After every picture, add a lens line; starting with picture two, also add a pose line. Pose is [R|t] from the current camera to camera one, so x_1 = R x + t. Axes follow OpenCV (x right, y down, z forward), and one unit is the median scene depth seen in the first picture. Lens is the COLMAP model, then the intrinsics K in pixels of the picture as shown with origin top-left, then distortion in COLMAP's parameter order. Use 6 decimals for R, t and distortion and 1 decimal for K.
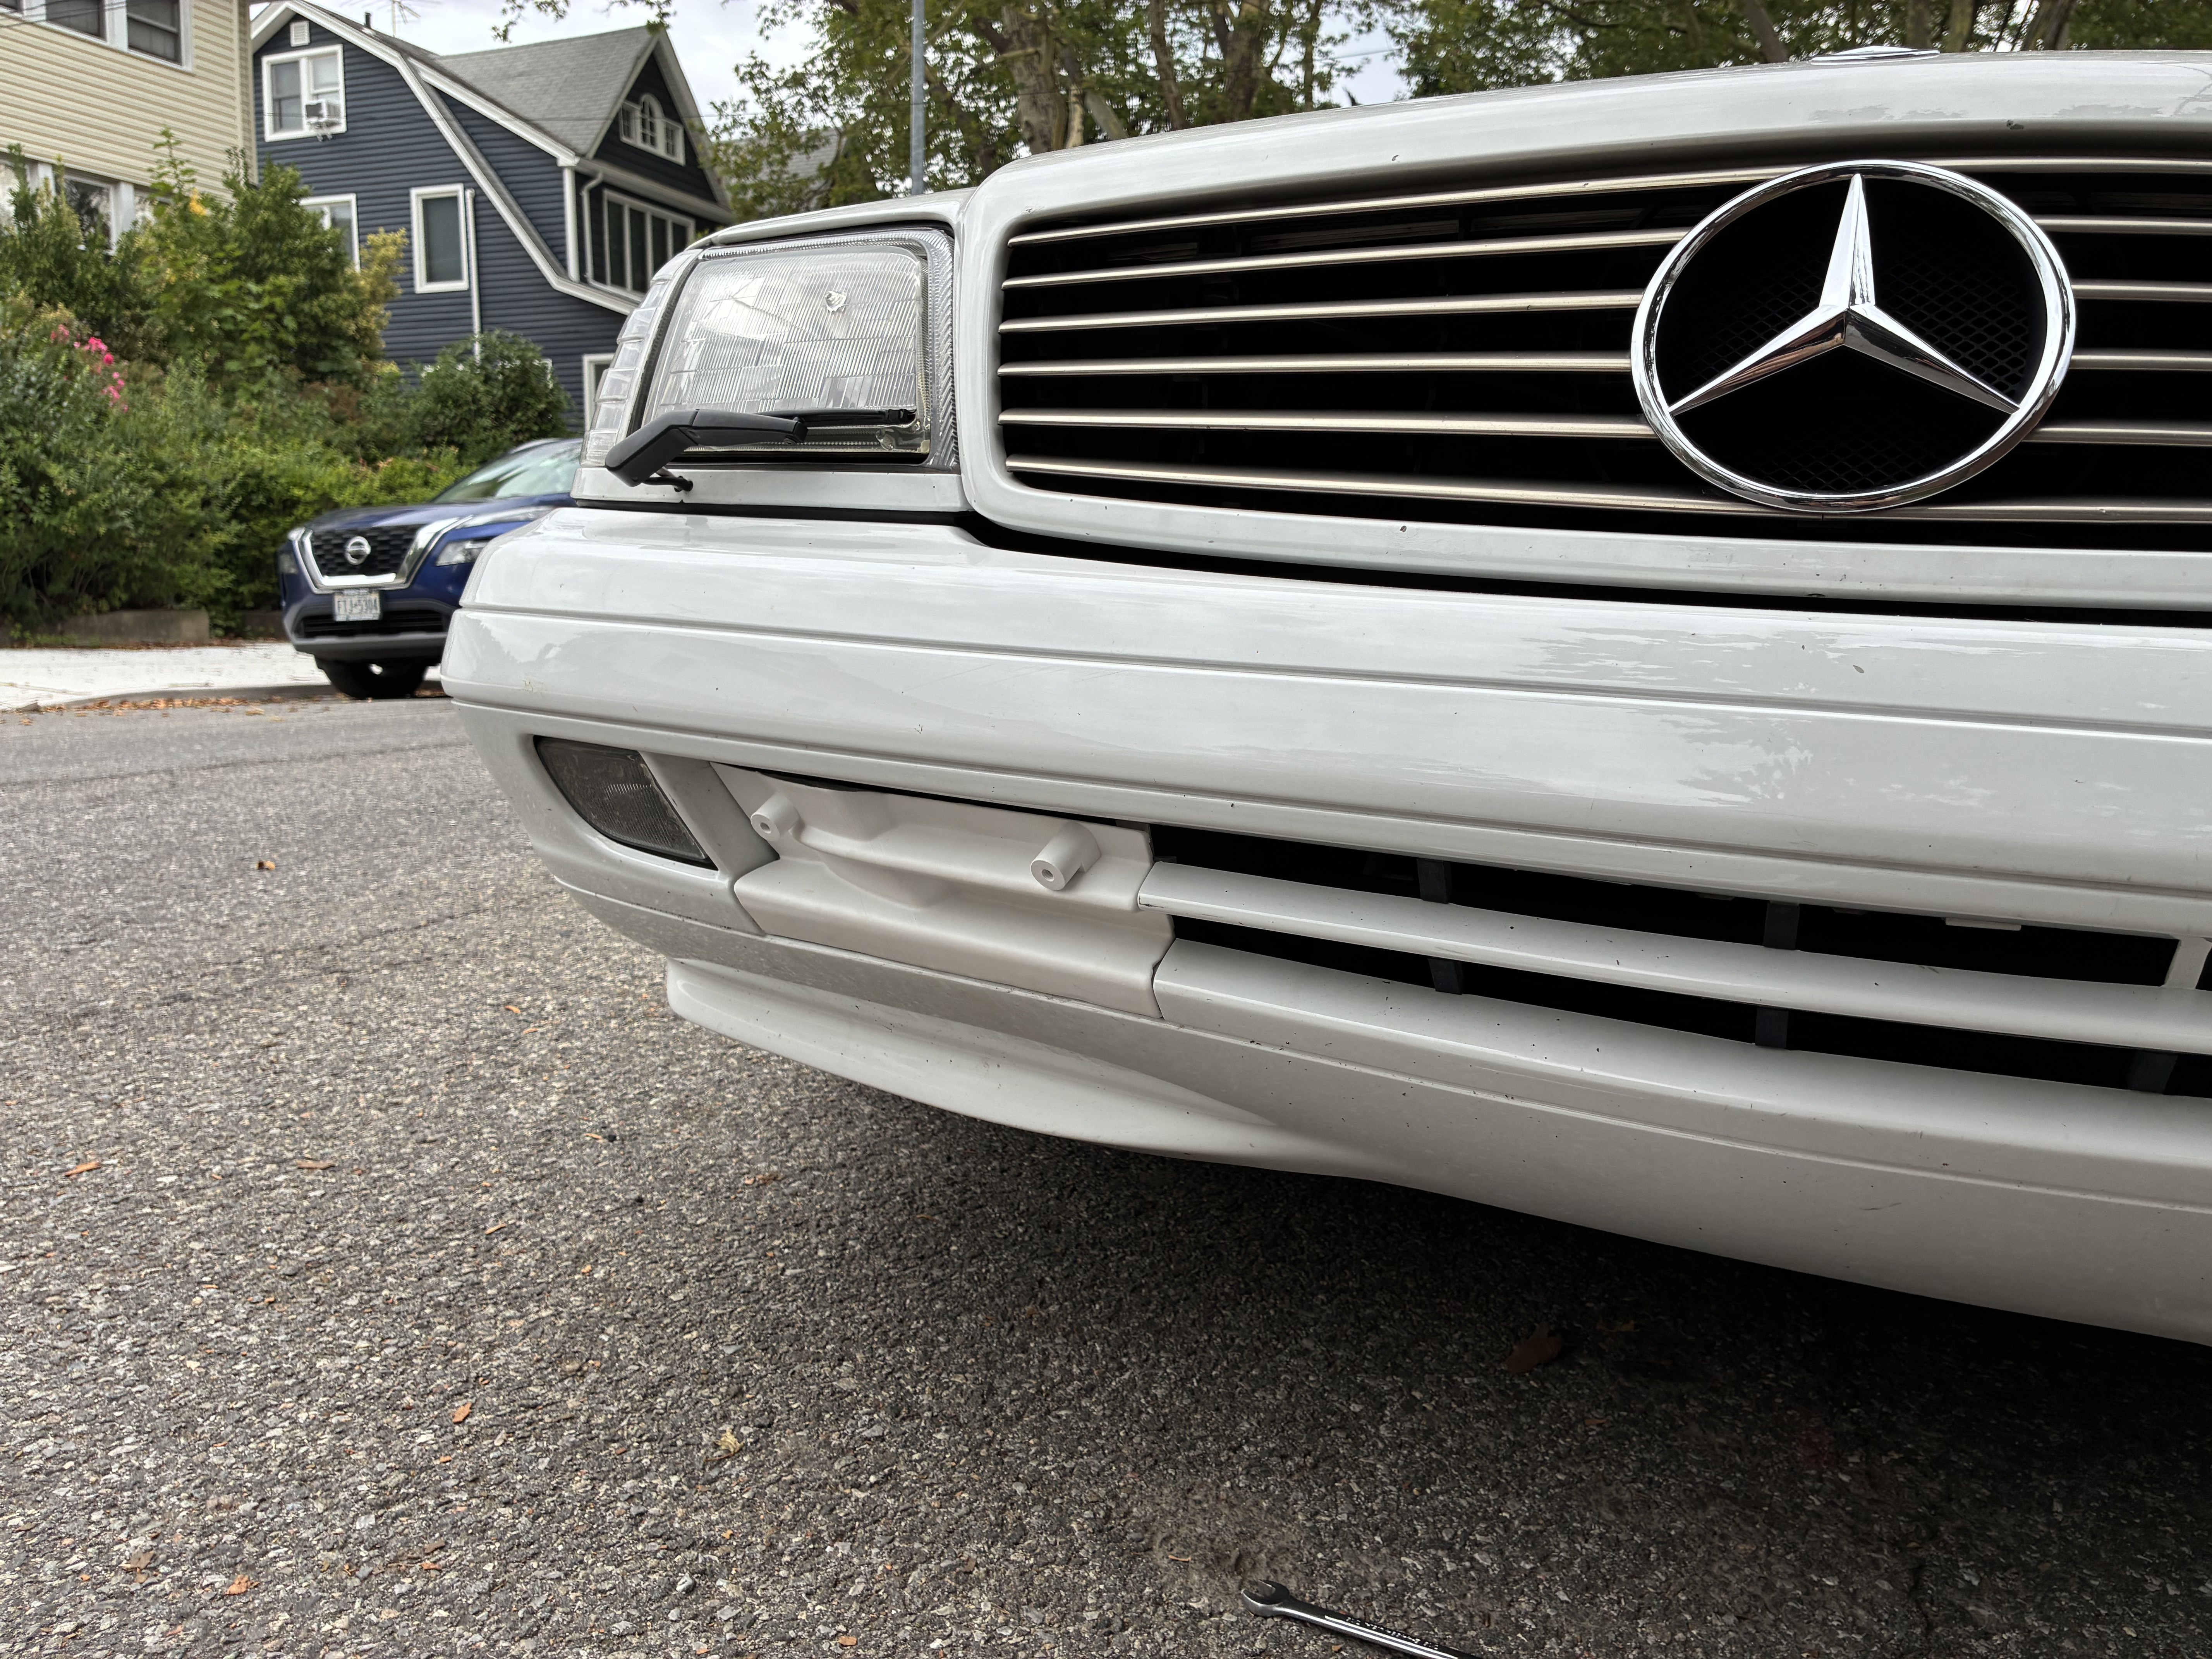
lens RADIAL K [[1677.0, 0, 1106.0], [0, 1677.0, 829.5], [0, 0, 1]] dist [0.091767, -0.137834]
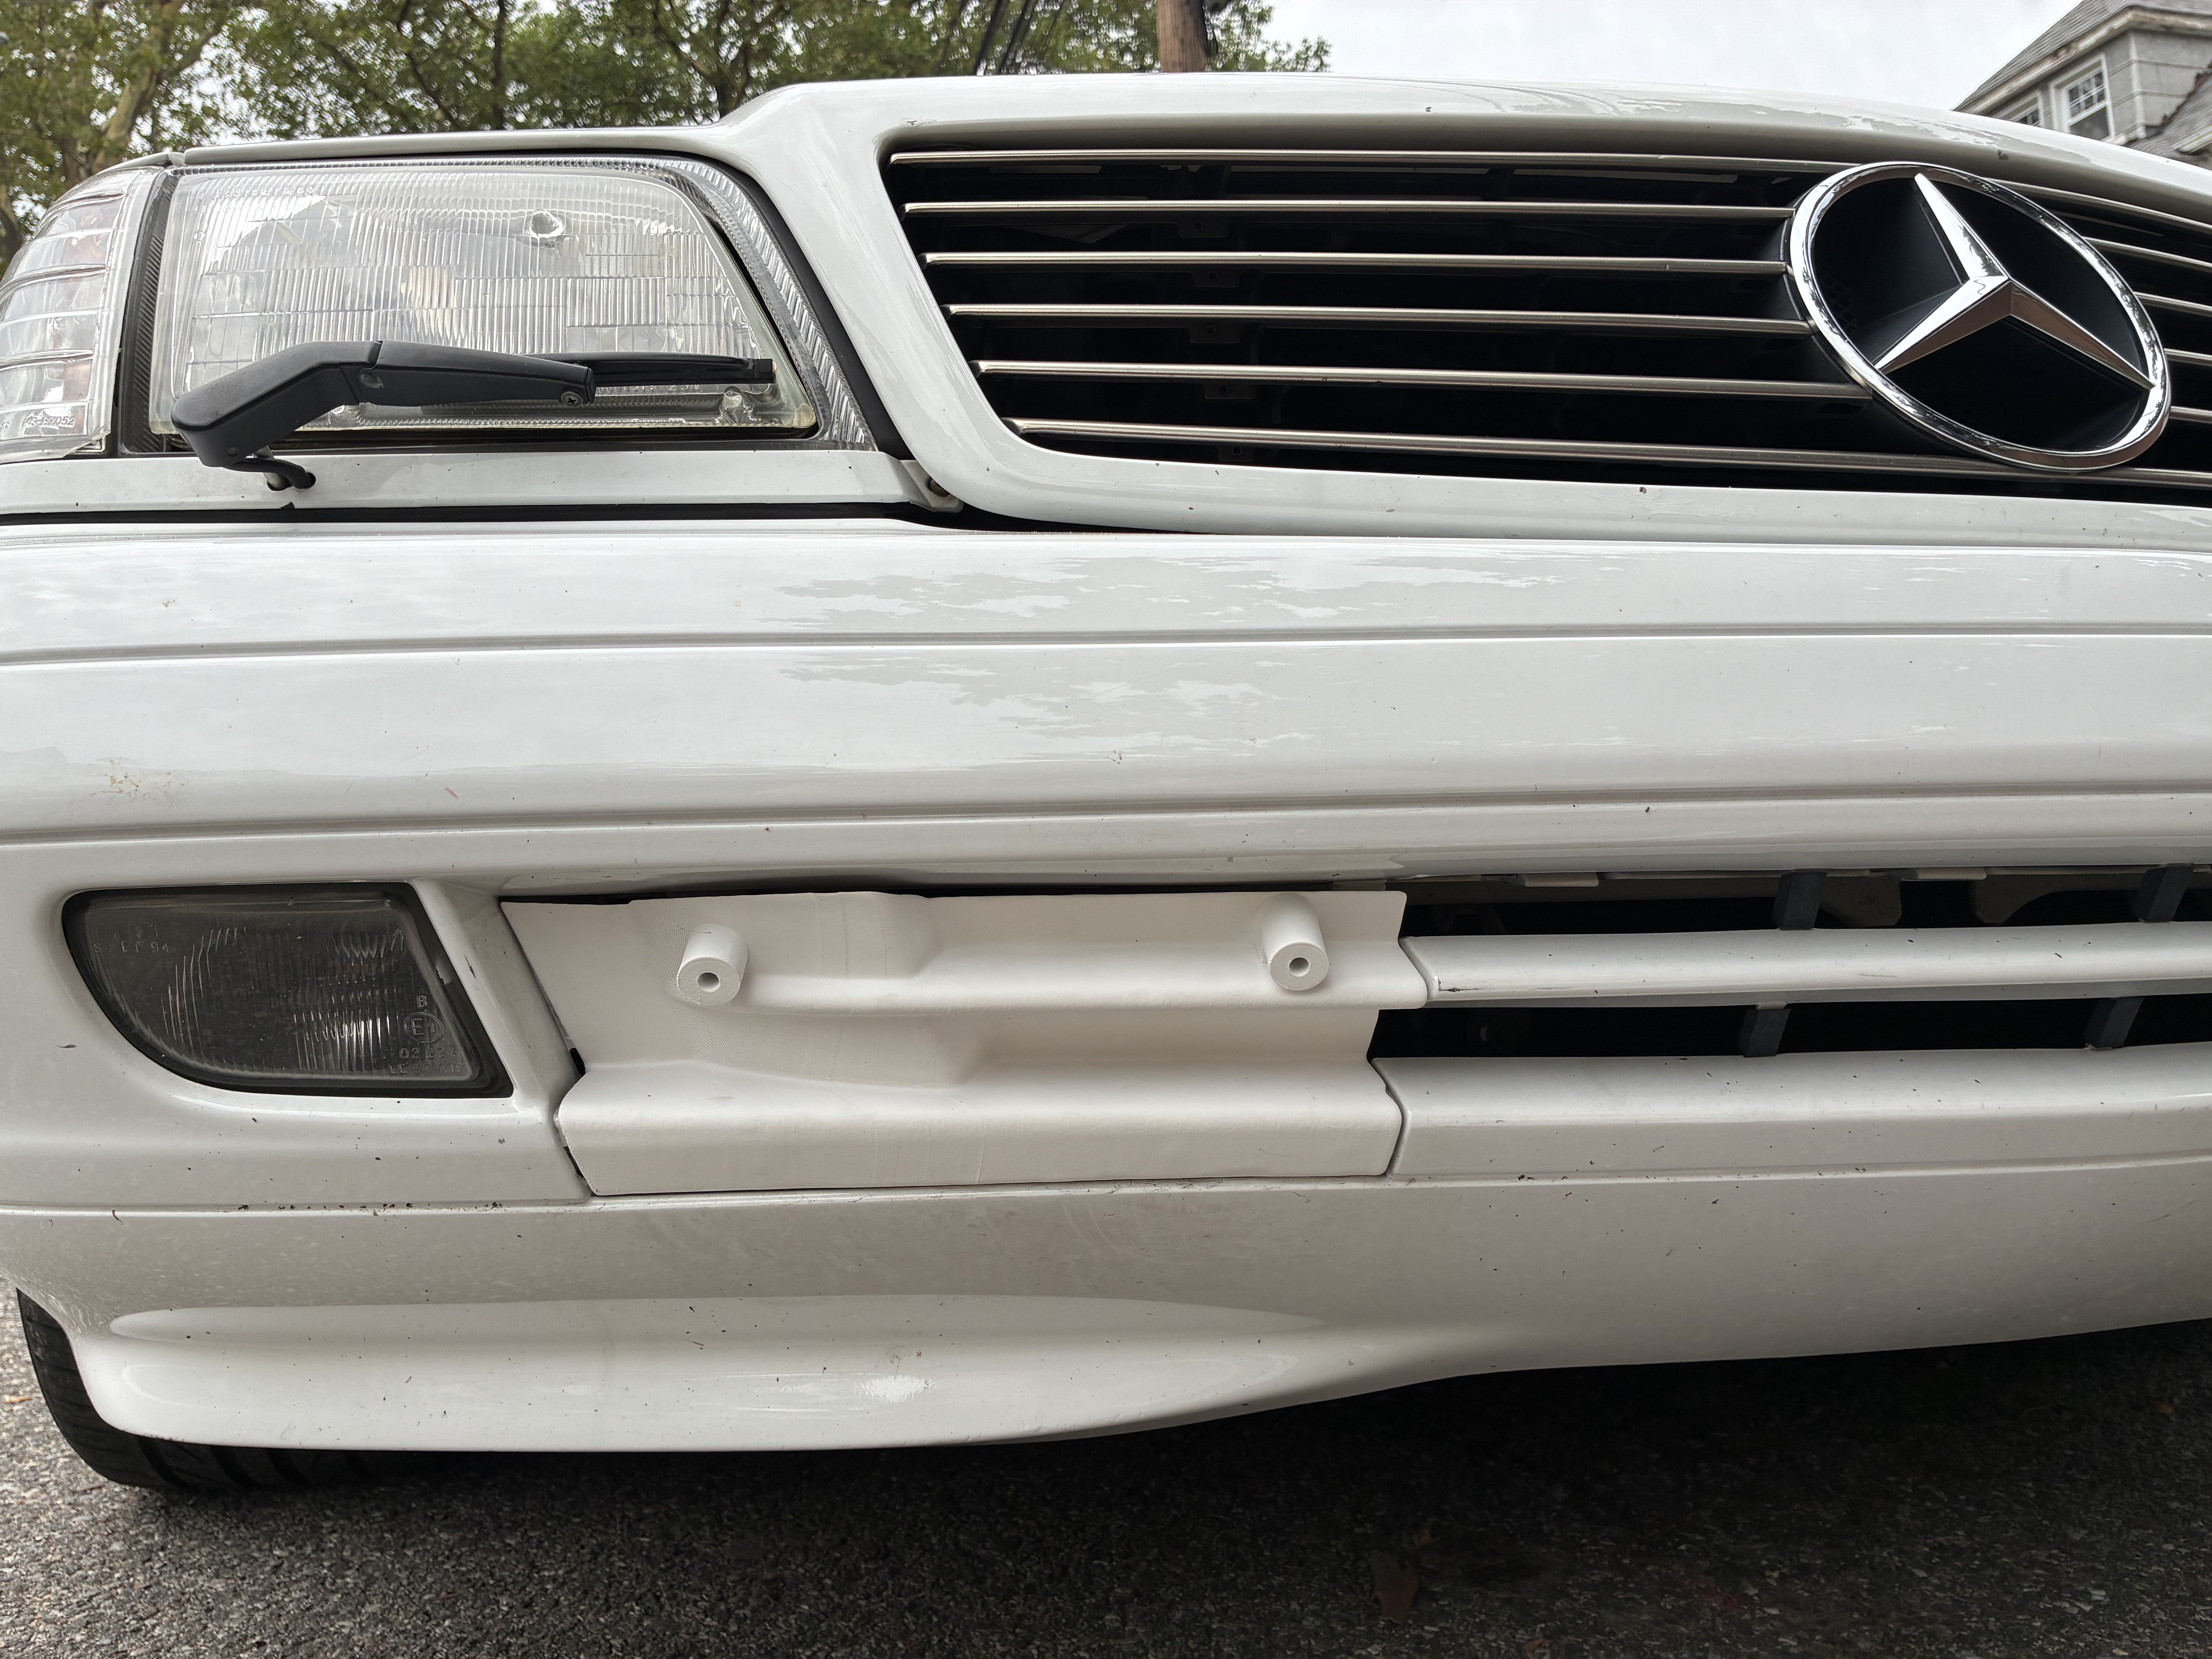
lens RADIAL K [[1677.0, 0, 1106.0], [0, 1677.0, 829.5], [0, 0, 1]] dist [0.091767, -0.137834]
pose [[0.806106, -0.036081, 0.590670, -0.412428], [0.146944, 0.979082, -0.140731, 0.047199], [-0.573236, 0.200240, 0.794547, 0.420303]]
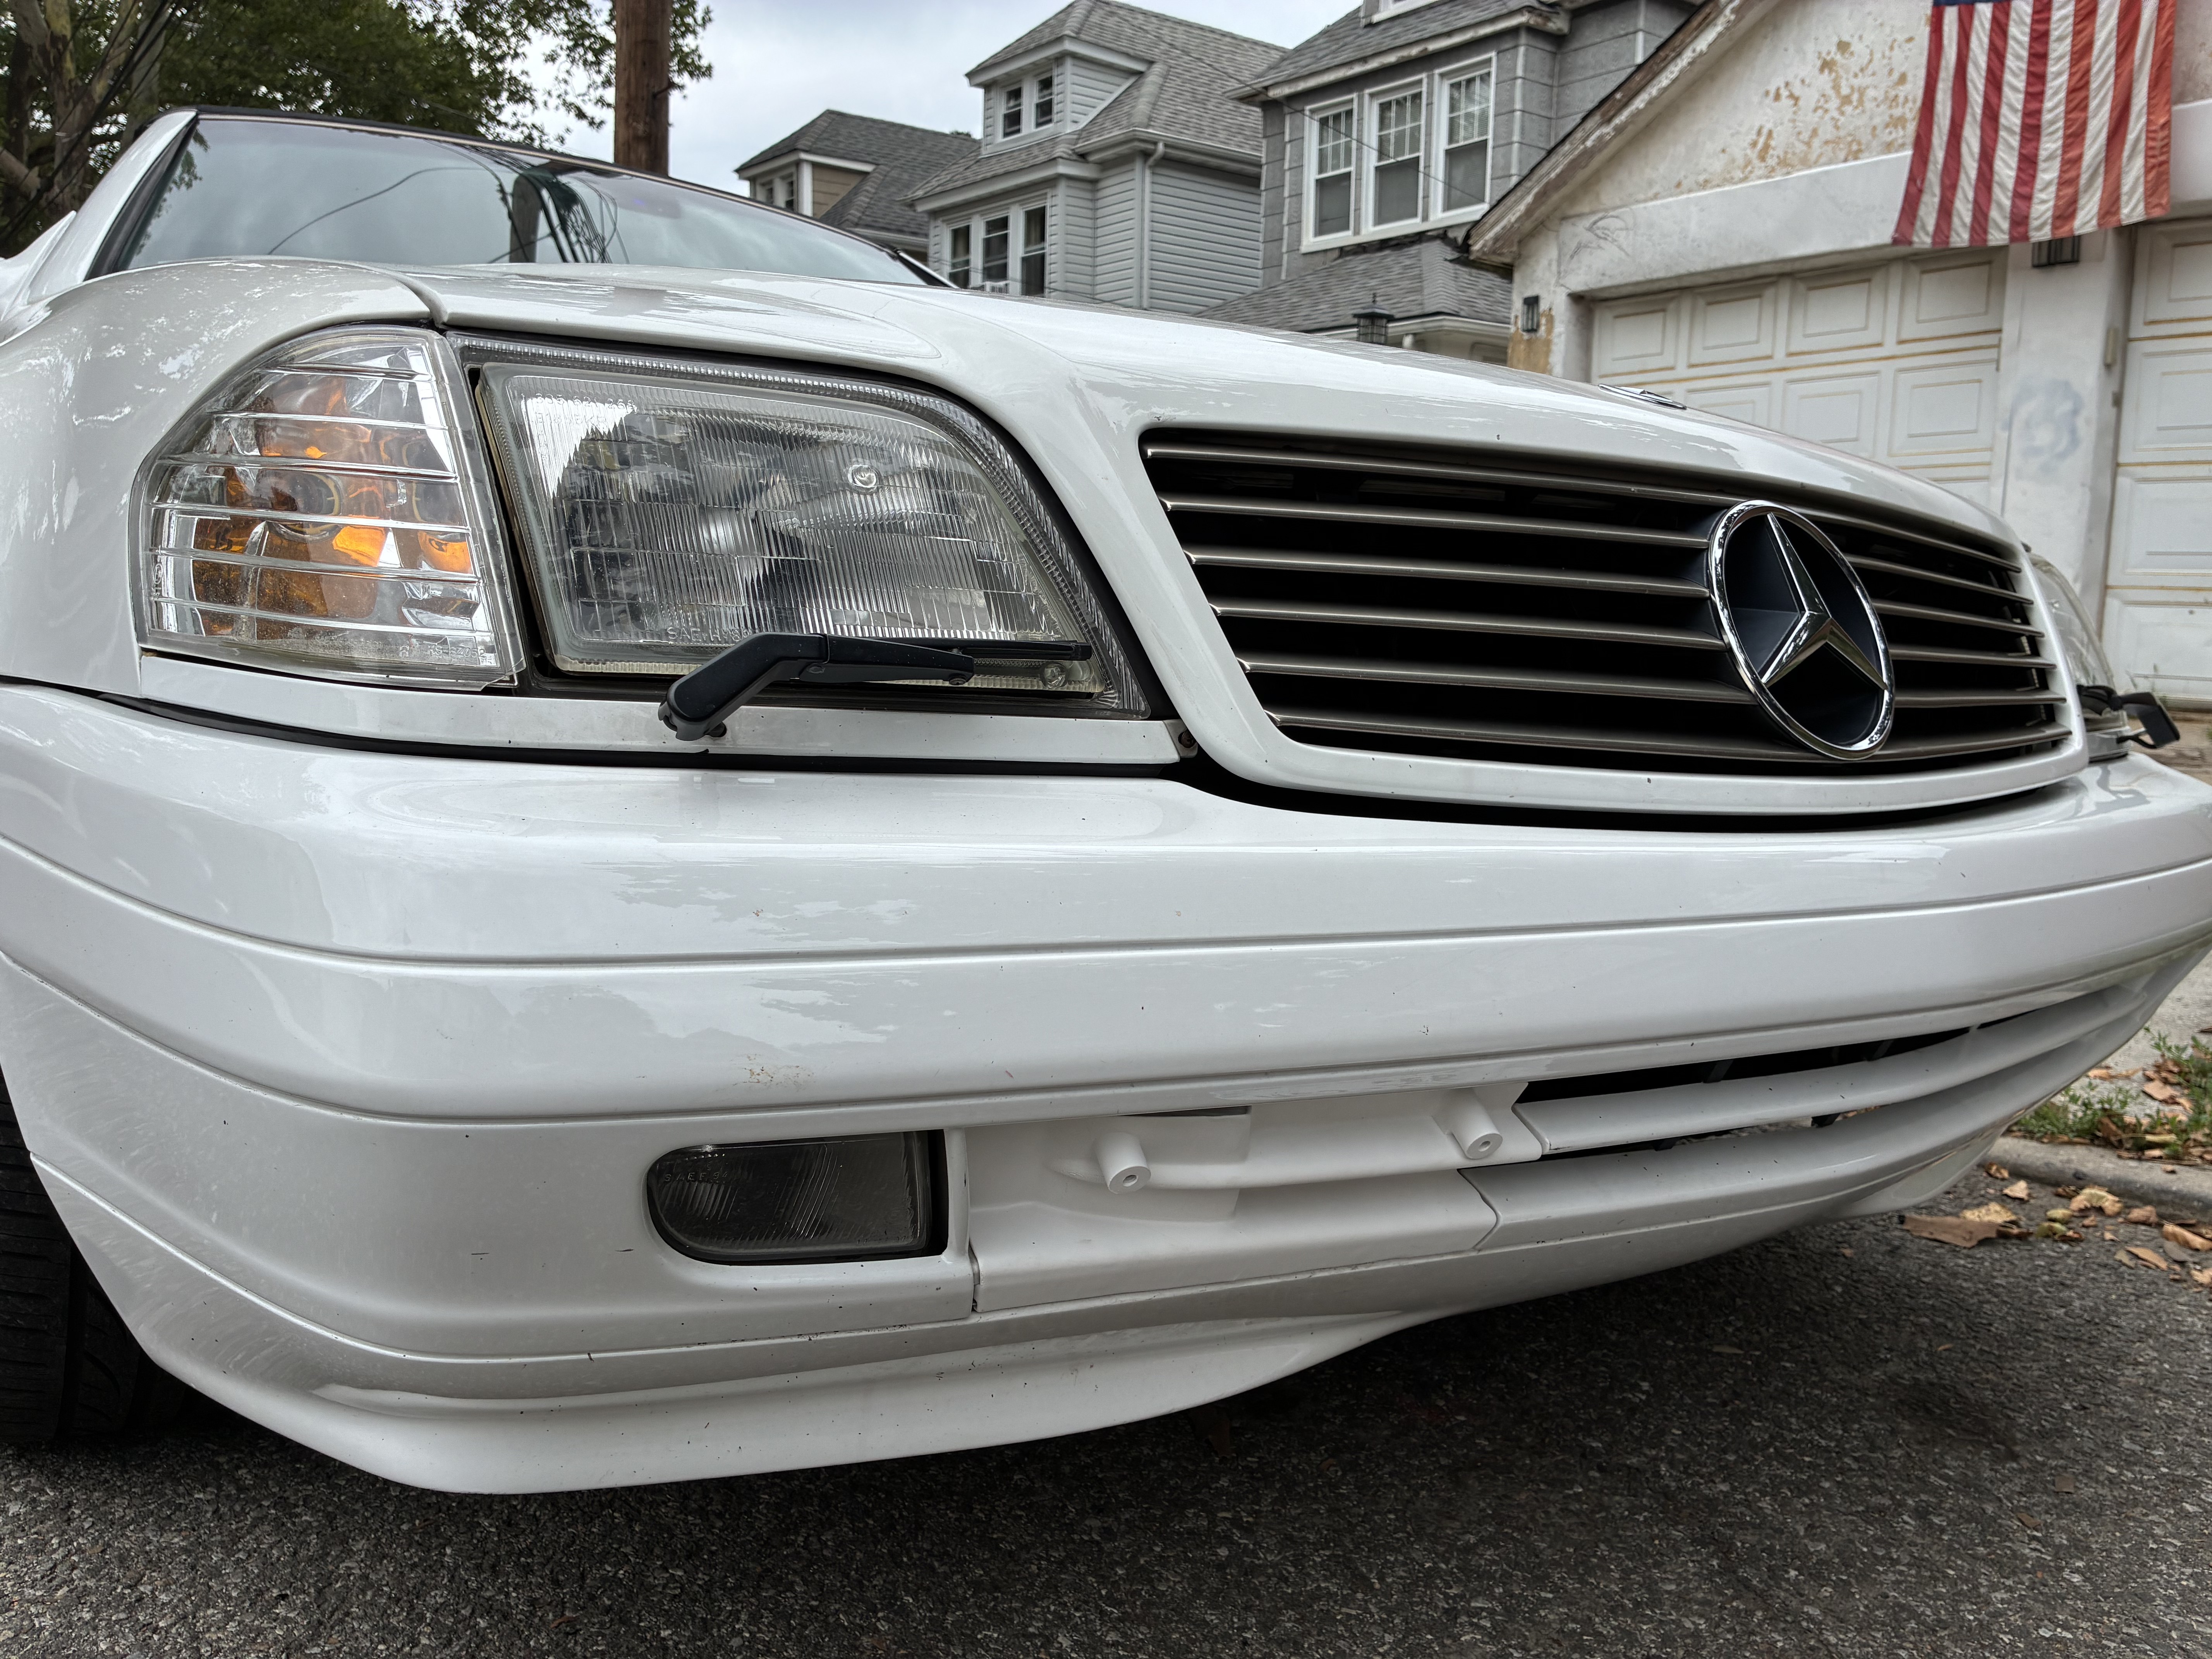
lens RADIAL K [[1691.6, 0, 1106.0], [0, 1691.6, 829.5], [0, 0, 1]] dist [0.020045, 0.005661]
pose [[0.532142, -0.122167, 0.837795, -0.815889], [0.103256, 0.991513, 0.078997, -0.219166], [-0.840335, 0.044470, 0.540240, 0.536777]]
